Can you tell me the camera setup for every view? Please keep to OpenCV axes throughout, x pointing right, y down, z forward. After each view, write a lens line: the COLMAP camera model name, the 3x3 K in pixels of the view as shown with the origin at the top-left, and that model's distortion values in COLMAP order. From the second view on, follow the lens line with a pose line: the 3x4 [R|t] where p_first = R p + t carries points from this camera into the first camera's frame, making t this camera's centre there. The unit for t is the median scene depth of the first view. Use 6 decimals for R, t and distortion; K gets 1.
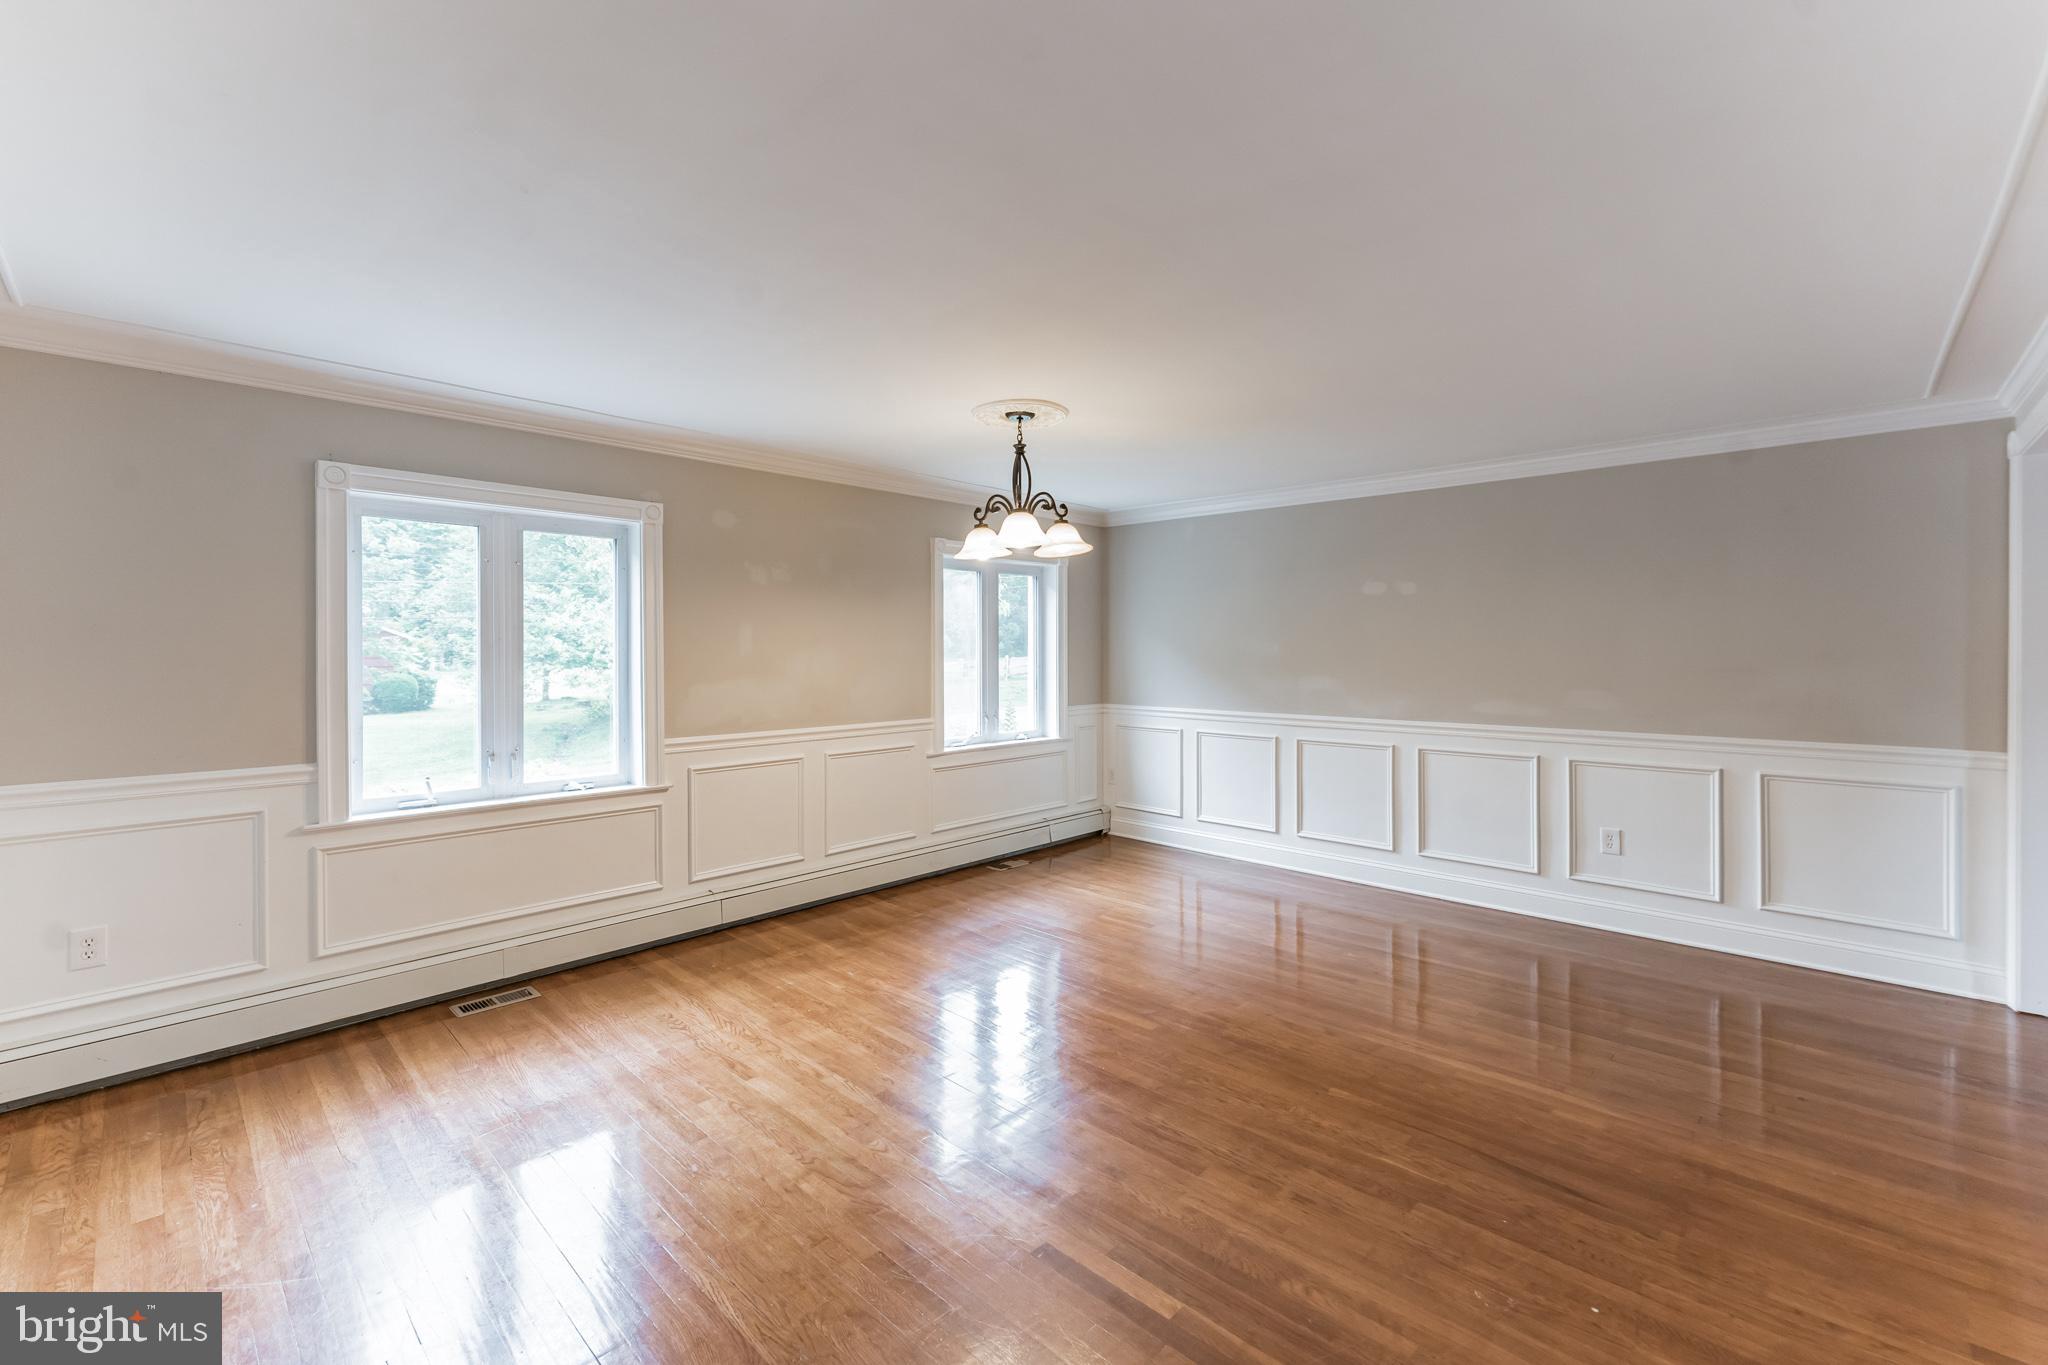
lens RADIAL K [[845.5, 0, 1008.8], [0, 845.5, 655.6], [0, 0, 1]] dist [-0.000613, -0.000416]
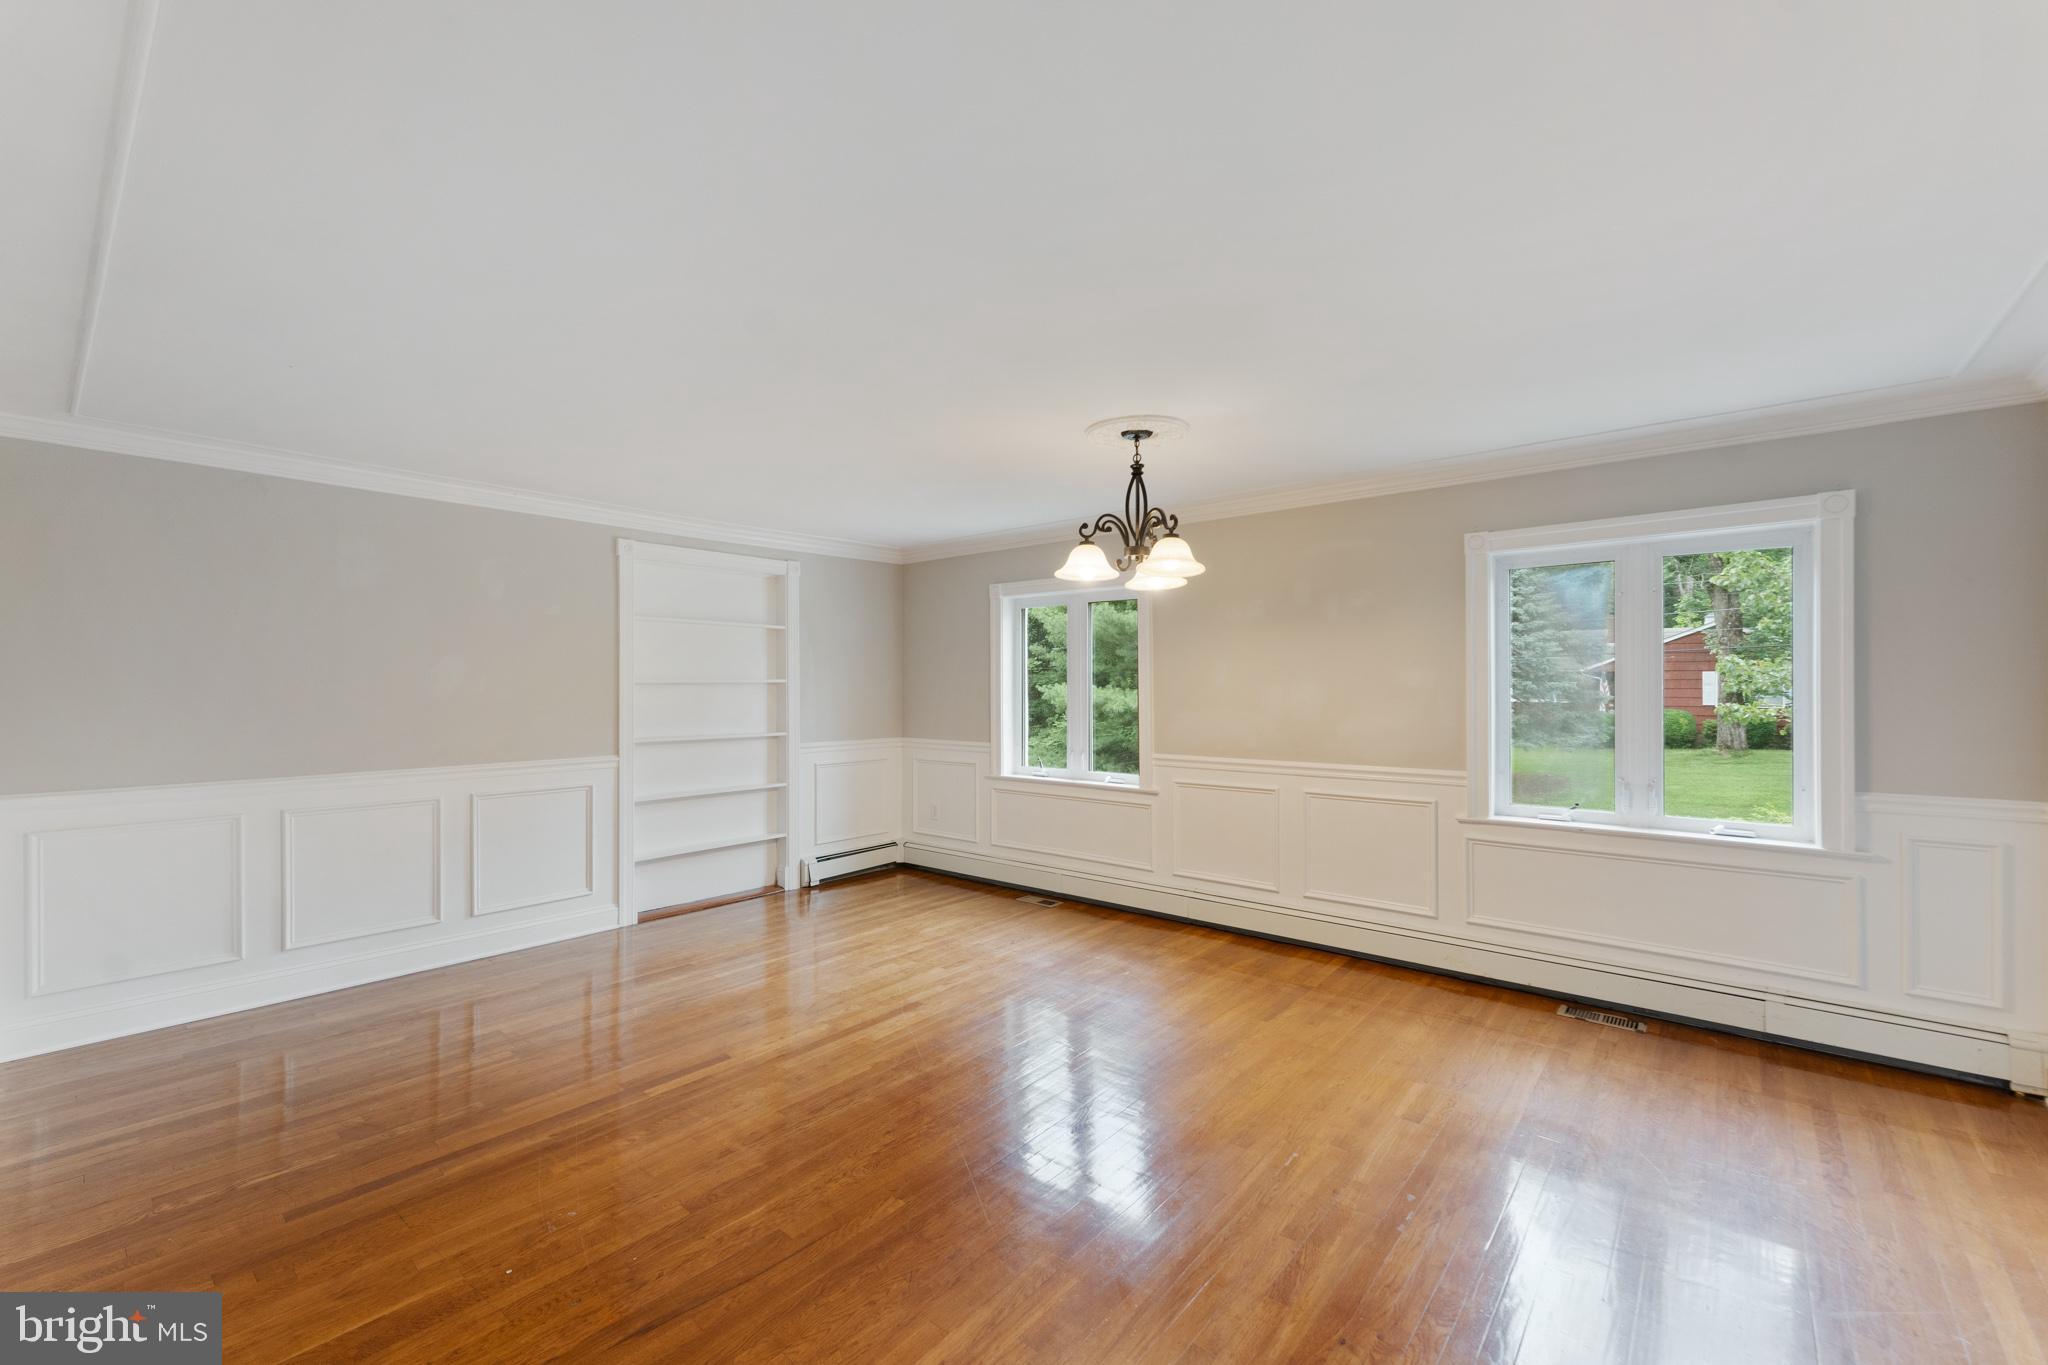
lens RADIAL K [[845.5, 0, 1023.1], [0, 845.5, 680.0], [0, 0, 1]] dist [-0.000613, -0.000416]
pose [[0.073757, -0.002162, -0.997274, 1.031426], [-0.005171, 0.999983, -0.002550, -0.007801], [0.997263, 0.005345, 0.073745, 0.880672]]
